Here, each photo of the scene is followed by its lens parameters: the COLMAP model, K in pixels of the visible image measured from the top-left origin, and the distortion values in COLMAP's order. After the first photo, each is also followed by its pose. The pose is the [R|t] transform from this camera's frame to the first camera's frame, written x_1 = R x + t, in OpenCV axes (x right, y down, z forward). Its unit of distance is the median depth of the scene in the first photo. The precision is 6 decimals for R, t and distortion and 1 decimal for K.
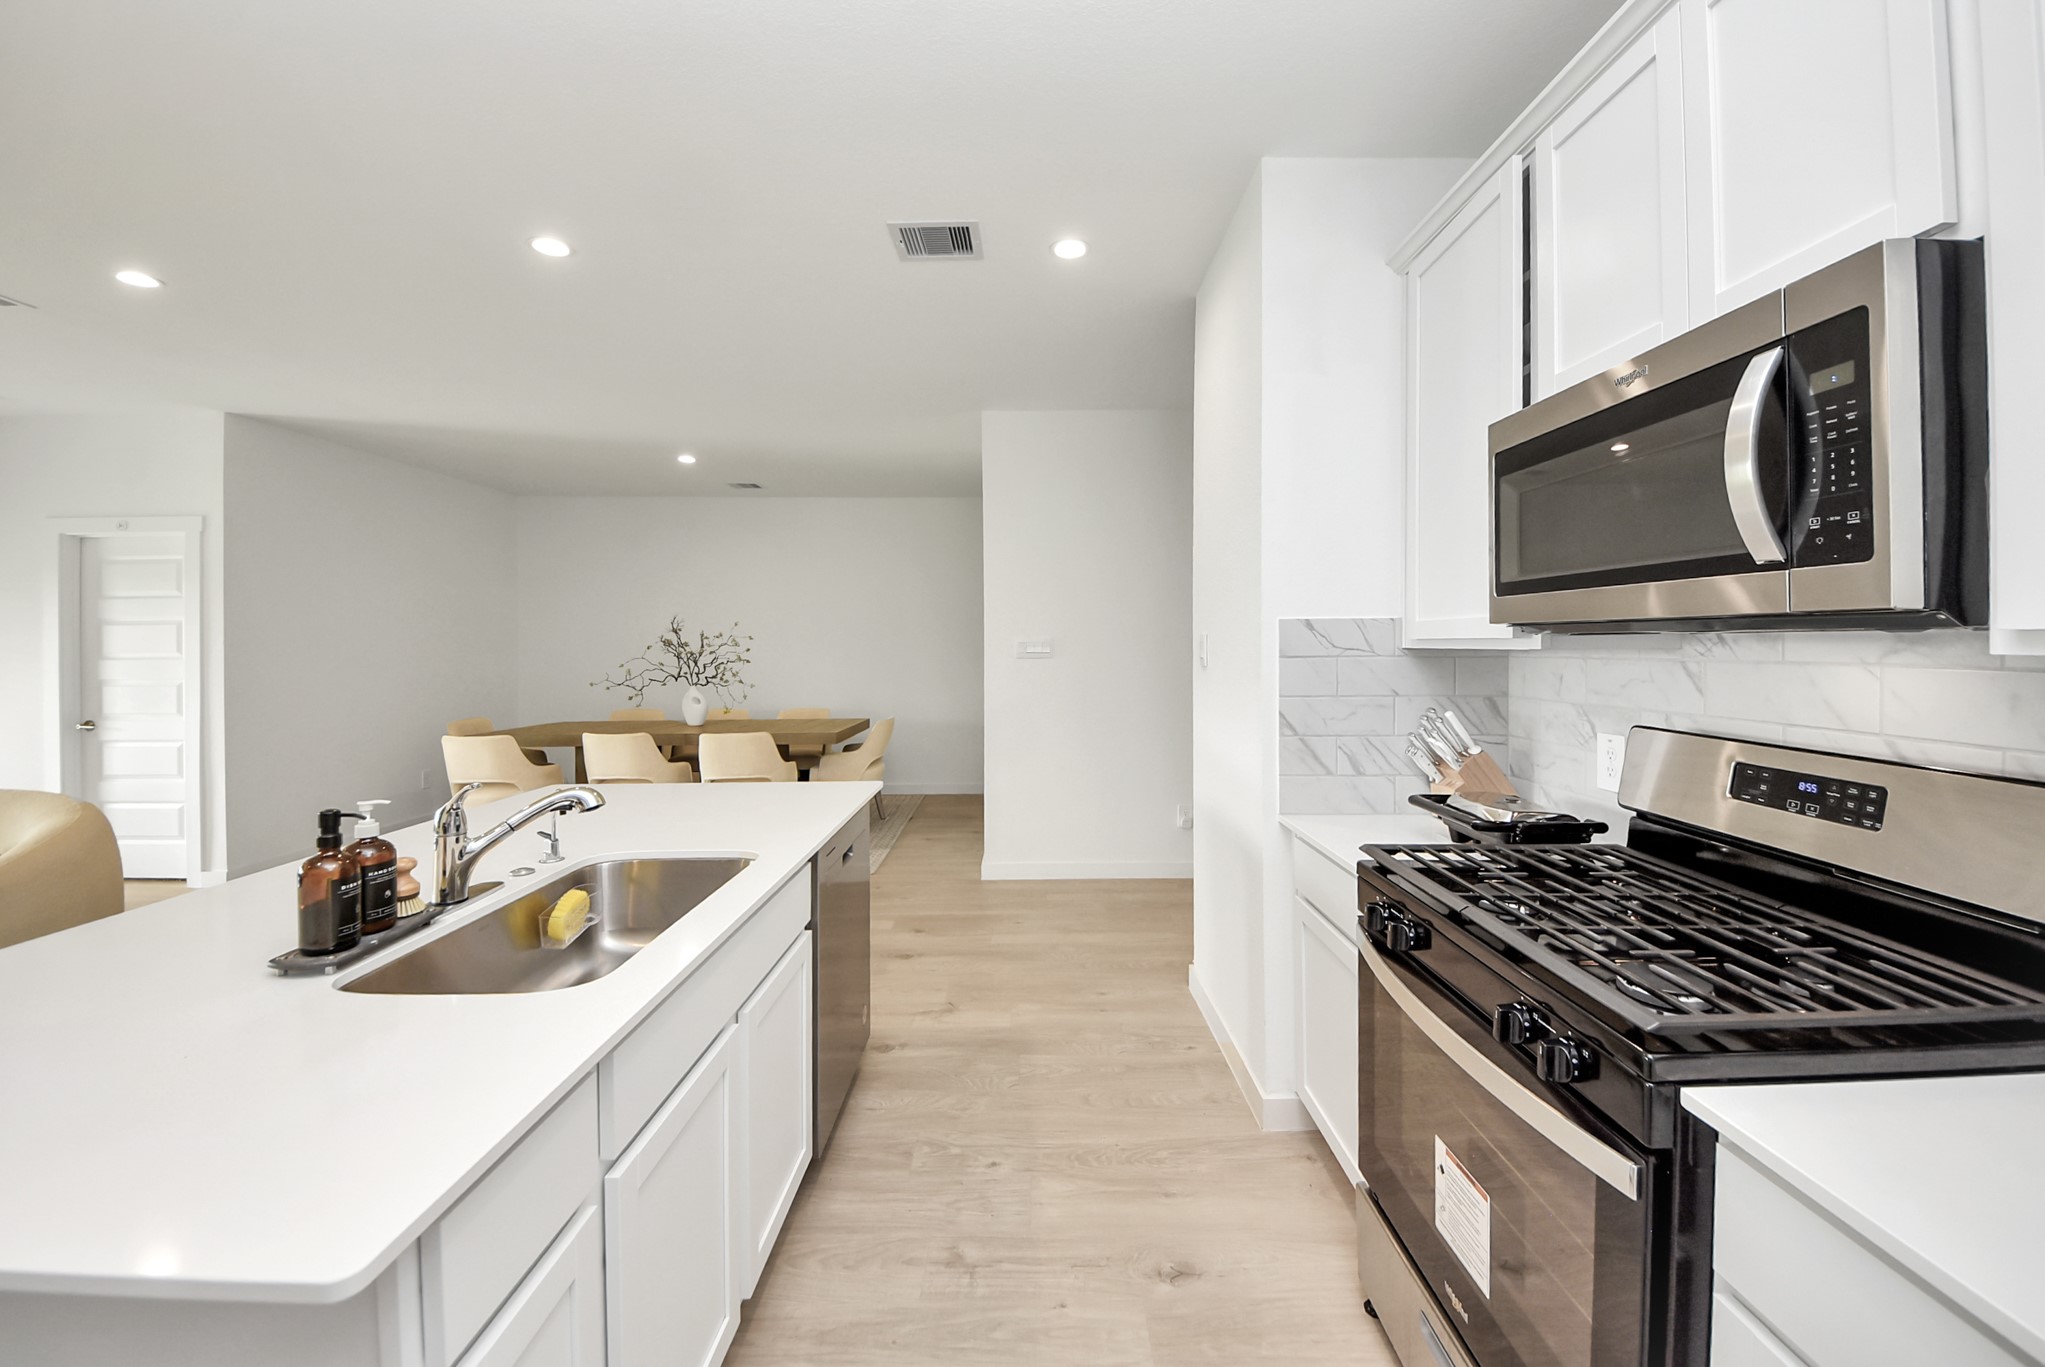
lens RADIAL K [[770.0, 0, 1039.7], [0, 770.0, 657.9], [0, 0, 1]] dist [-0.000950, -0.000180]
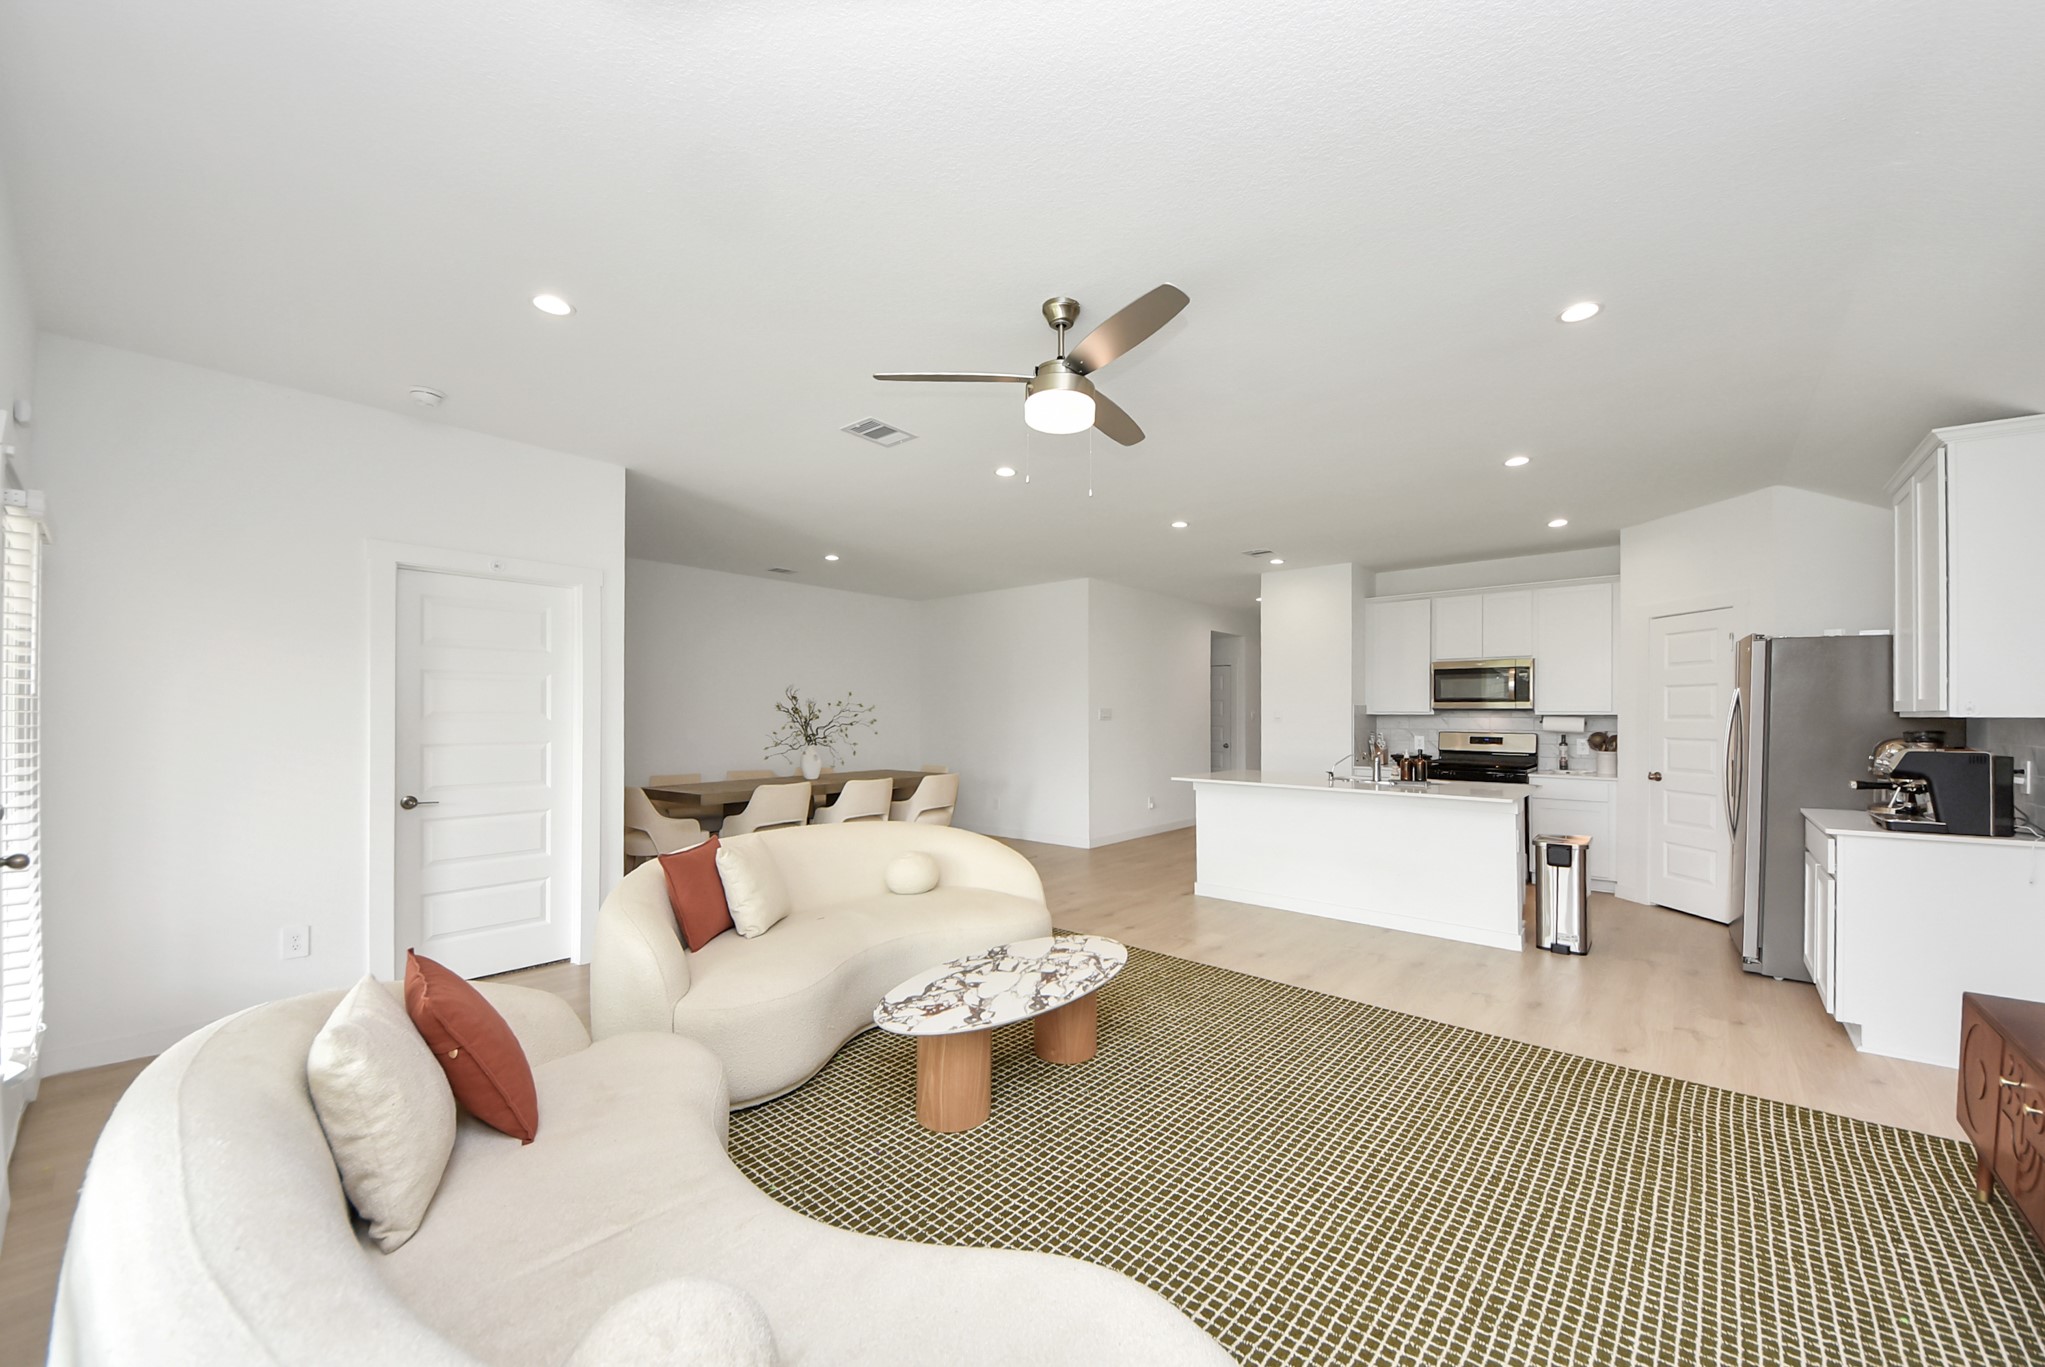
lens RADIAL K [[757.3, 0, 1036.0], [0, 757.3, 713.0], [0, 0, 1]] dist [0.015371, -0.008936]
pose [[0.653716, 0.008805, 0.756689, -2.207918], [0.009548, 0.999757, -0.019883, 0.024862], [-0.756680, 0.020223, 0.653473, -0.053215]]
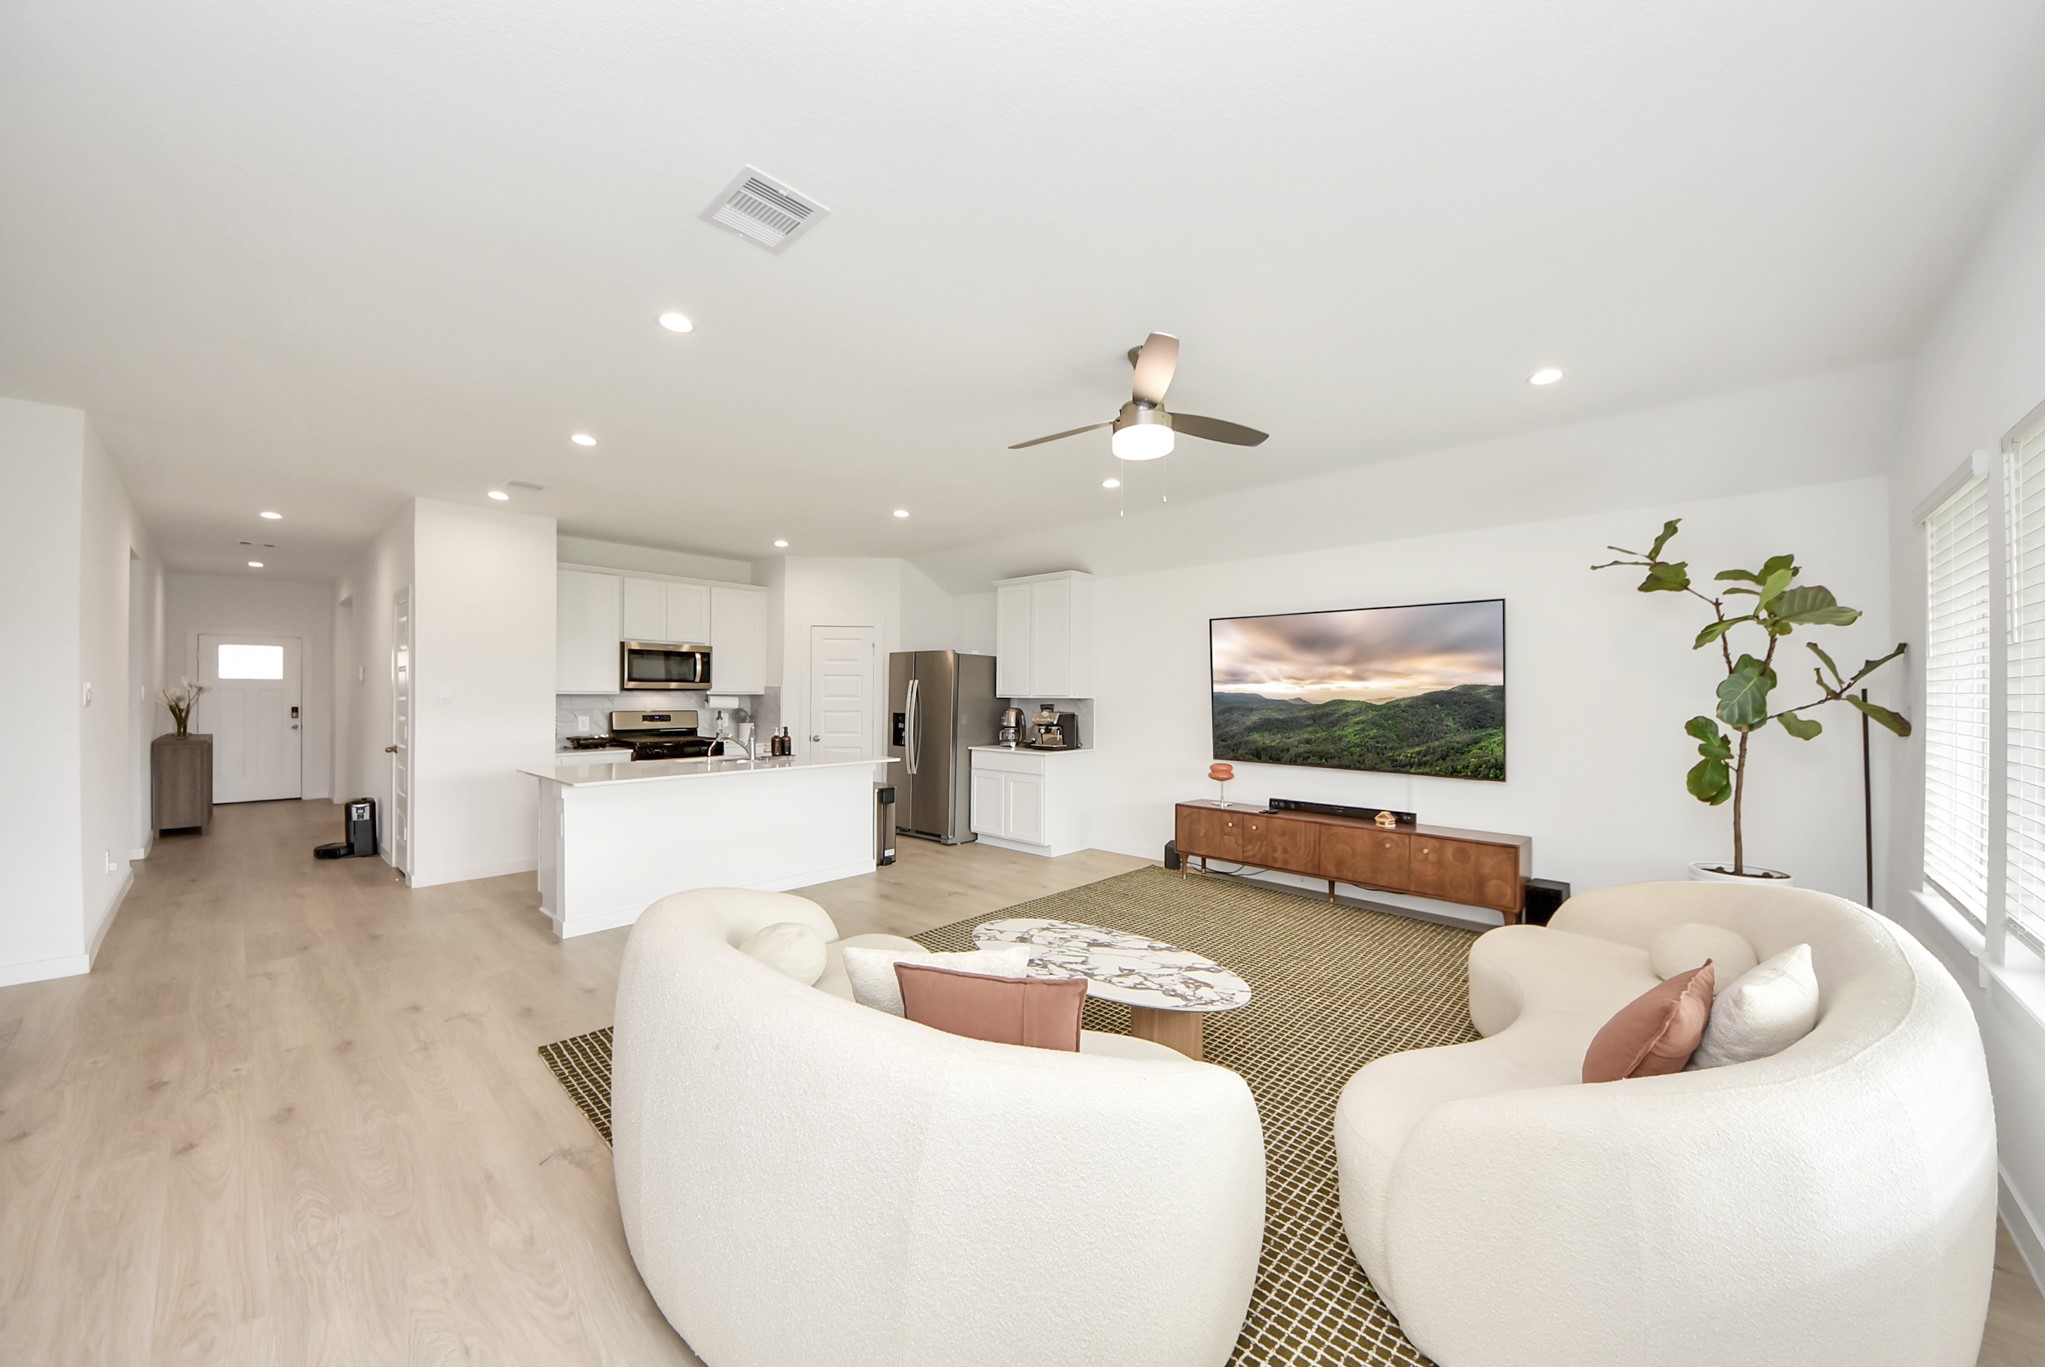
lens RADIAL K [[739.3, 0, 1028.9], [0, 739.3, 697.0], [0, 0, 1]] dist [-0.000358, -0.008214]
pose [[-0.730077, -0.002504, 0.683361, -2.092073], [0.011463, 0.999808, 0.015909, -0.017751], [-0.683269, 0.019448, -0.729907, 1.345447]]
